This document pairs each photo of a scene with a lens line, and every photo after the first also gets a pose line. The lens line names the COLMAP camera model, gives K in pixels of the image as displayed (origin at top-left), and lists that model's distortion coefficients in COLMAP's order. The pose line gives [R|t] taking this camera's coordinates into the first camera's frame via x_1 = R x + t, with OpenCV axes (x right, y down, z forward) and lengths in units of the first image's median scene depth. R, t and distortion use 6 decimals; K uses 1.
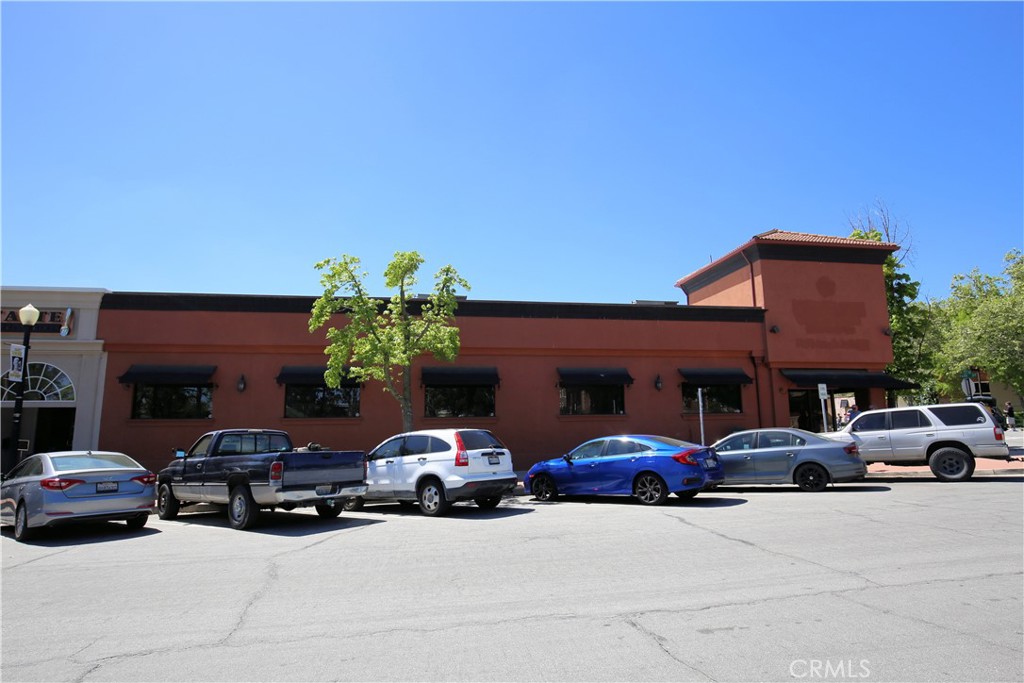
lens RADIAL K [[530.6, 0, 512.0], [0, 530.6, 341.5], [0, 0, 1]] dist [-0.020614, 0.000051]
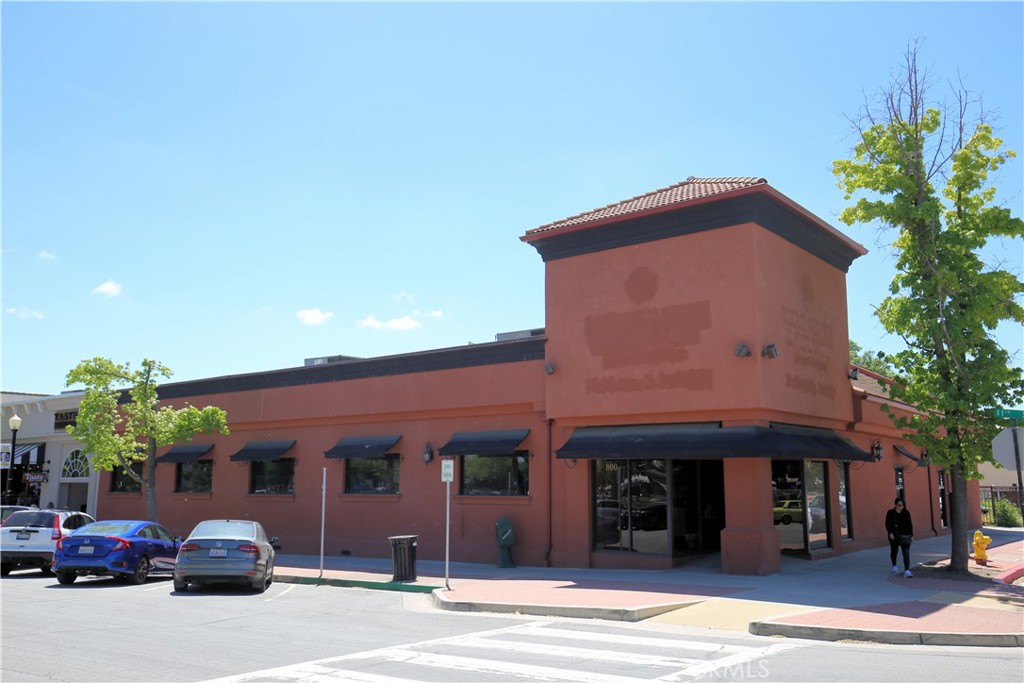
lens RADIAL K [[890.9, 0, 507.8], [0, 890.9, 337.4], [0, 0, 1]] dist [0.028193, -0.002212]
pose [[0.671984, -0.107227, -0.732762, 1.540793], [0.105098, 0.993256, -0.048965, -0.015754], [0.733070, -0.044108, 0.678721, 0.257835]]
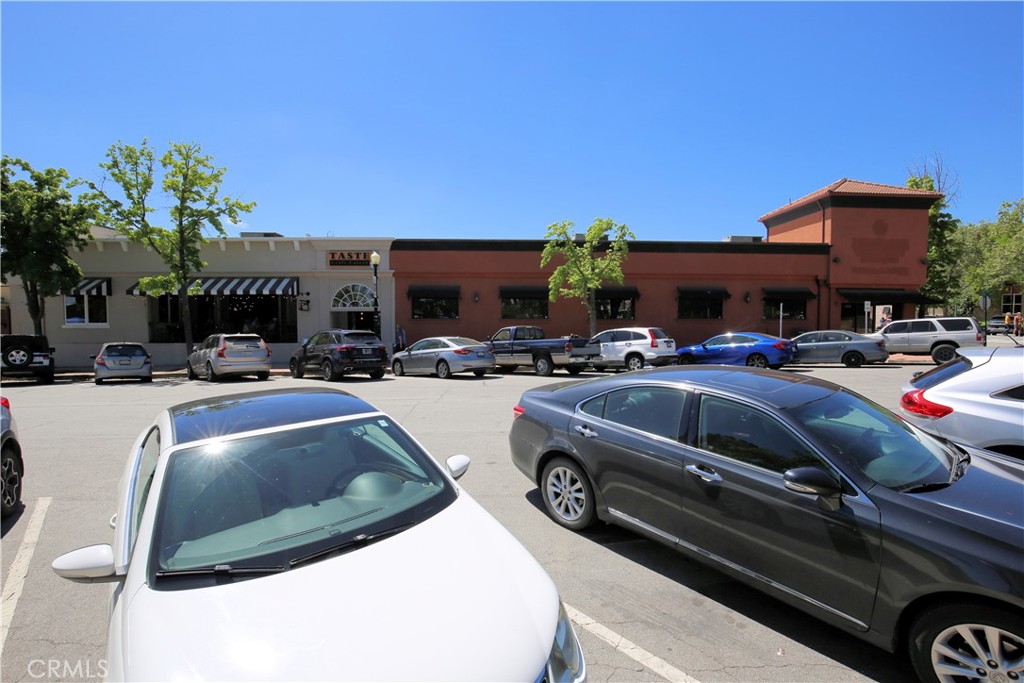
lens RADIAL K [[470.1, 0, 512.0], [0, 470.1, 341.5], [0, 0, 1]] dist [-0.039328, 0.007715]
pose [[0.992110, 0.018922, -0.123934, -0.236179], [0.005705, 0.980707, 0.195402, -0.066076], [0.125240, -0.194567, 0.972861, -0.397887]]
